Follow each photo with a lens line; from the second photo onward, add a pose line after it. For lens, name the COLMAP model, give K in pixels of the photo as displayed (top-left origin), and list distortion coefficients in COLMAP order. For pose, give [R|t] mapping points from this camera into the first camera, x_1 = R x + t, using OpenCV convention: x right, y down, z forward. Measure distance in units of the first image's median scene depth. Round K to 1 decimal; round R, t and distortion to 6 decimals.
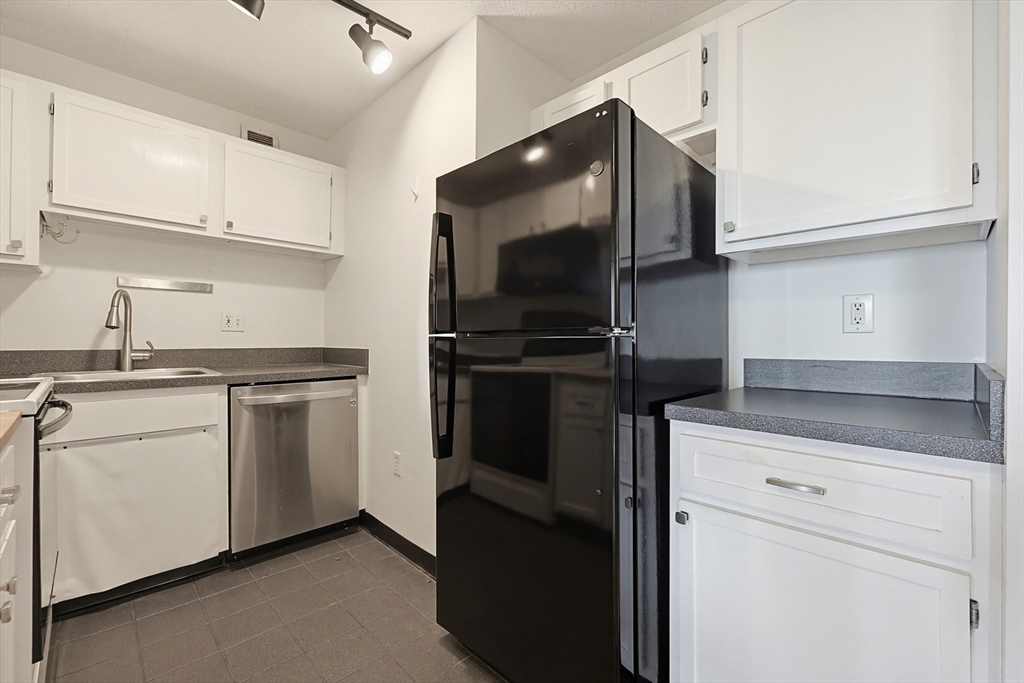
lens RADIAL K [[437.2, 0, 515.8], [0, 437.2, 338.9], [0, 0, 1]] dist [-0.002570, -0.000537]
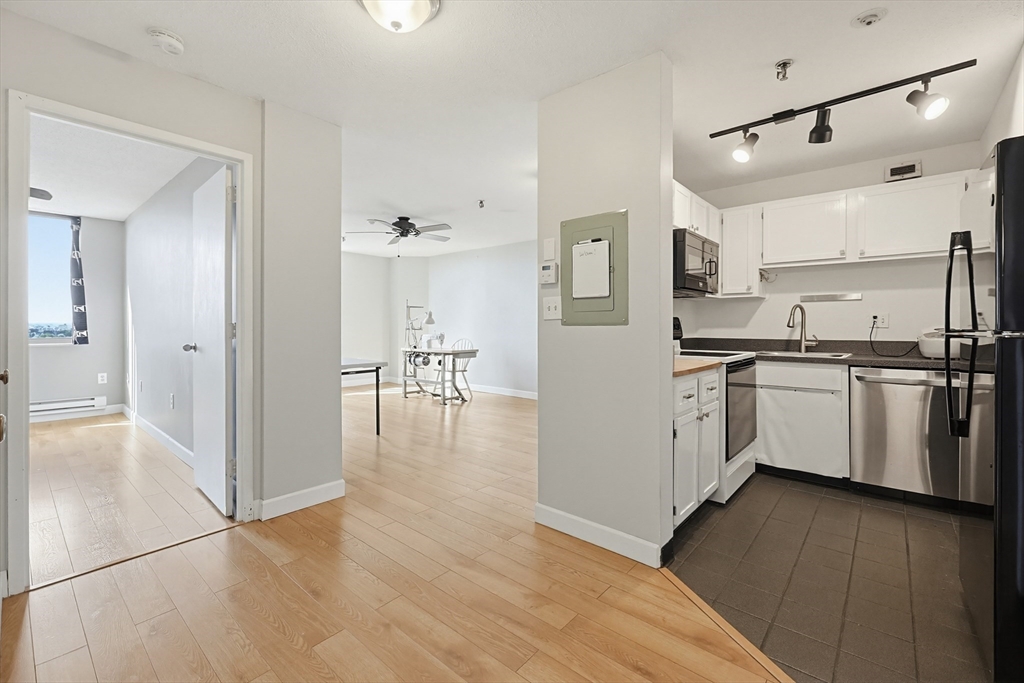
lens RADIAL K [[432.8, 0, 516.9], [0, 432.8, 328.8], [0, 0, 1]] dist [-0.005616, -0.000807]
pose [[0.081282, -0.001567, -0.996690, 0.663661], [-0.000507, 0.999999, -0.001614, -0.013982], [0.996691, 0.000637, 0.081281, -0.221318]]
